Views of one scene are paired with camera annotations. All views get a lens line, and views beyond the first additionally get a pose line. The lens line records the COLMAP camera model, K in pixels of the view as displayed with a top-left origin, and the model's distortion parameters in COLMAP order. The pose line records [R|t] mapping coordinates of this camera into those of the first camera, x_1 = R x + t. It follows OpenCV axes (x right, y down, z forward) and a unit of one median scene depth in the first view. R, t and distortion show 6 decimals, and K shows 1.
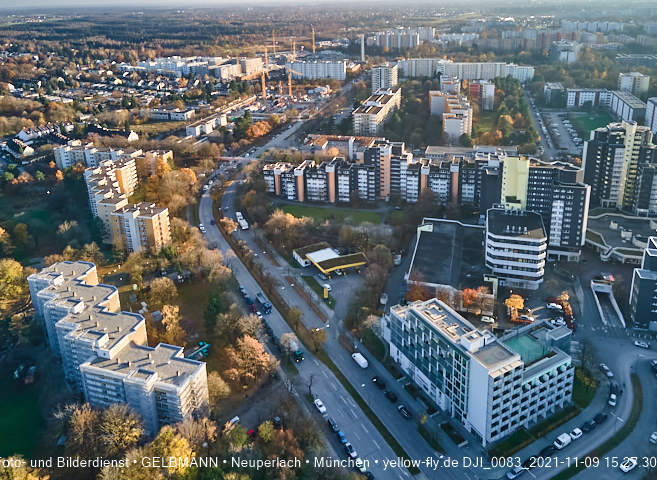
lens RADIAL K [[491.8, 0, 332.8], [0, 491.8, 149.3], [0, 0, 1]] dist [0.028254, 0.007660]
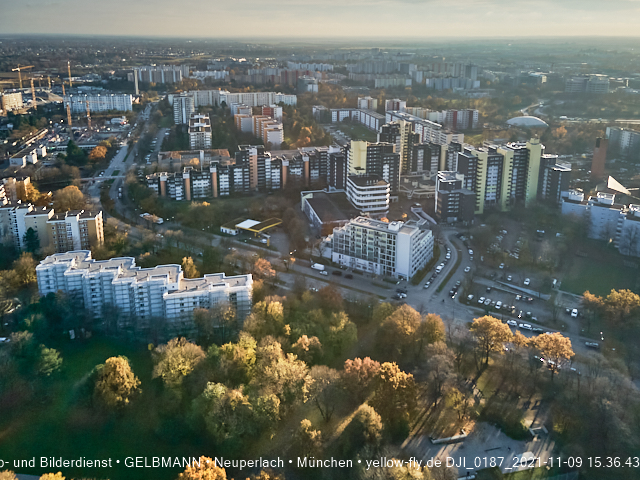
lens RADIAL K [[474.5, 0, 322.4], [0, 474.5, 162.6], [0, 0, 1]] dist [0.033969, 0.005973]
pose [[0.861382, -0.090966, 0.499747, -0.399739], [0.113797, 0.993386, -0.015325, 0.078273], [-0.495047, 0.070071, 0.866036, -0.194256]]
